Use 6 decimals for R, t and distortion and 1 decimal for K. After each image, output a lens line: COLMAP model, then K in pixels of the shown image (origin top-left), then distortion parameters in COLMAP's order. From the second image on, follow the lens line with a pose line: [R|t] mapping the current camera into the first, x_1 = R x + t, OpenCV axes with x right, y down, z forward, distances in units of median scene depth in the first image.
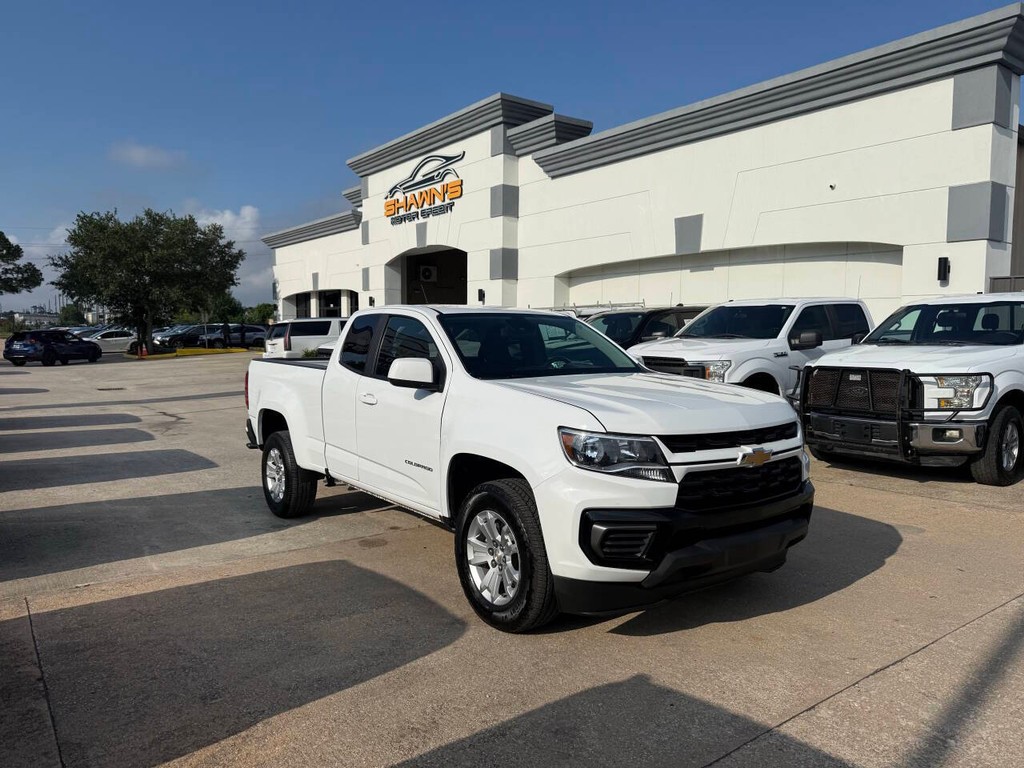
lens RADIAL K [[715.6, 0, 509.7], [0, 715.6, 379.1], [0, 0, 1]] dist [0.075688, -0.096198]
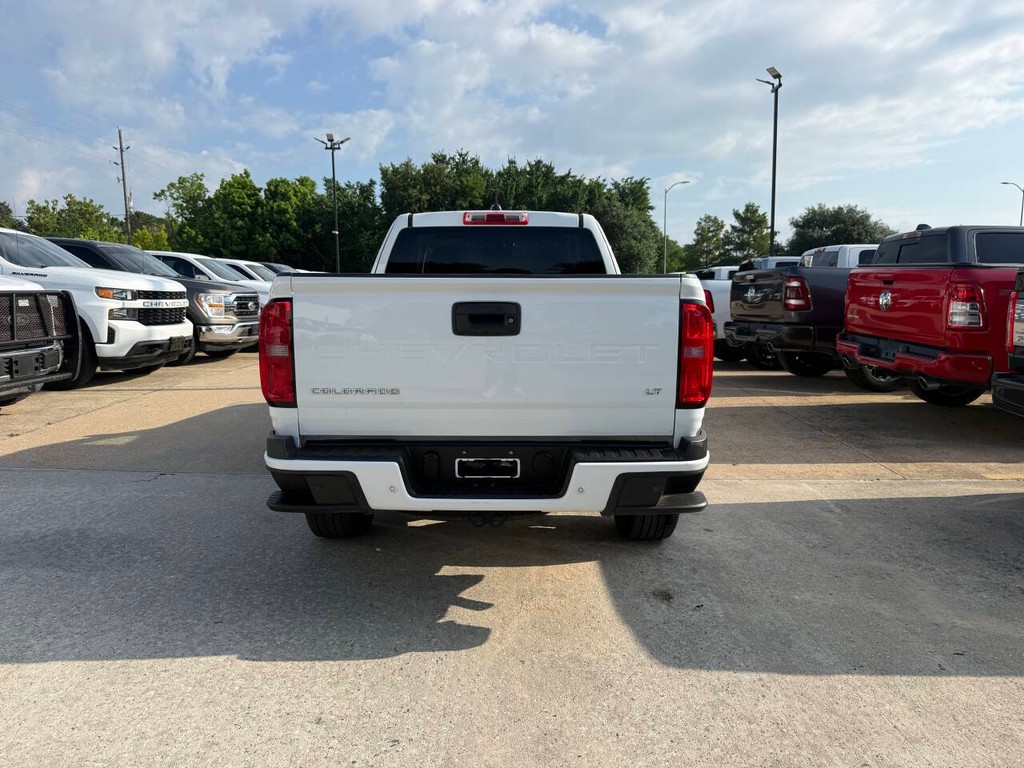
lens RADIAL K [[719.5, 0, 512.0], [0, 719.5, 384.0], [0, 0, 1]] dist [0.031932, -0.044227]
pose [[-0.805272, -0.078695, 0.587660, -0.424893], [0.033393, 0.983559, 0.177470, -0.034148], [-0.591965, 0.162535, -0.789405, 1.149617]]
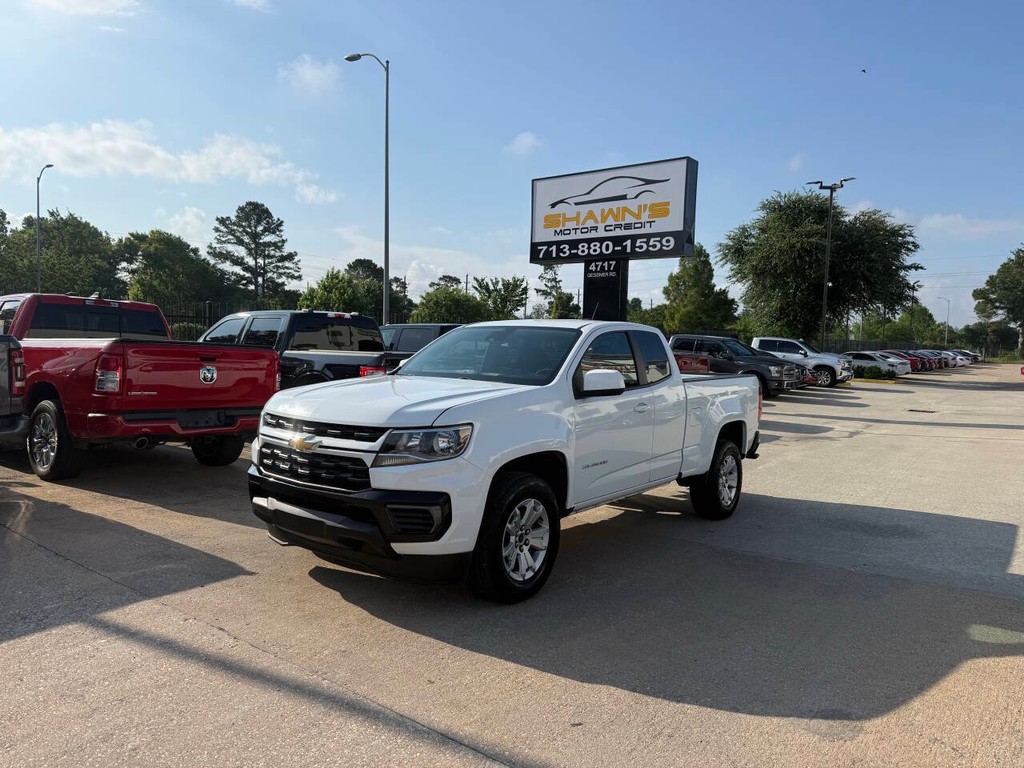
lens RADIAL K [[715.6, 0, 509.7], [0, 715.6, 379.1], [0, 0, 1]] dist [0.075688, -0.096198]
pose [[0.280232, 0.050308, -0.958613, 0.630442], [-0.084698, 0.996027, 0.027512, -0.023026], [0.956189, 0.073483, 0.283379, 0.401490]]
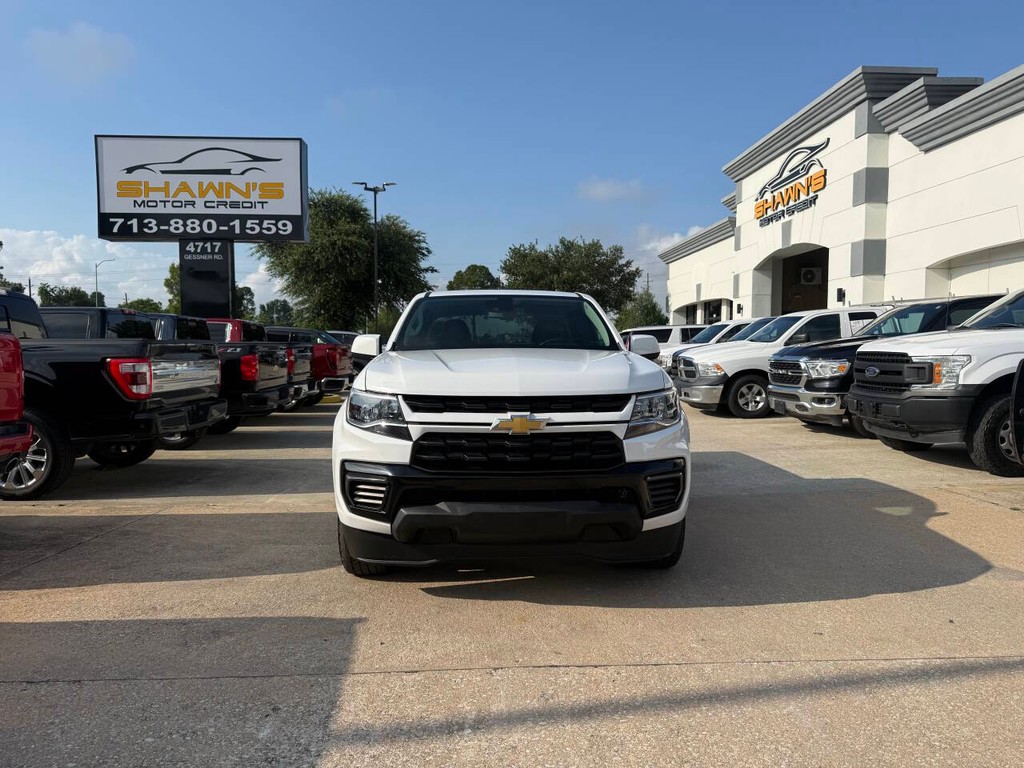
lens RADIAL K [[720.2, 0, 519.5], [0, 720.2, 384.3], [0, 0, 1]] dist [0.068272, -0.102701]
pose [[0.835105, 0.021676, -0.549664, 0.350091], [-0.029111, 0.999565, -0.004811, 0.024531], [0.549320, 0.020019, 0.835372, 0.087730]]
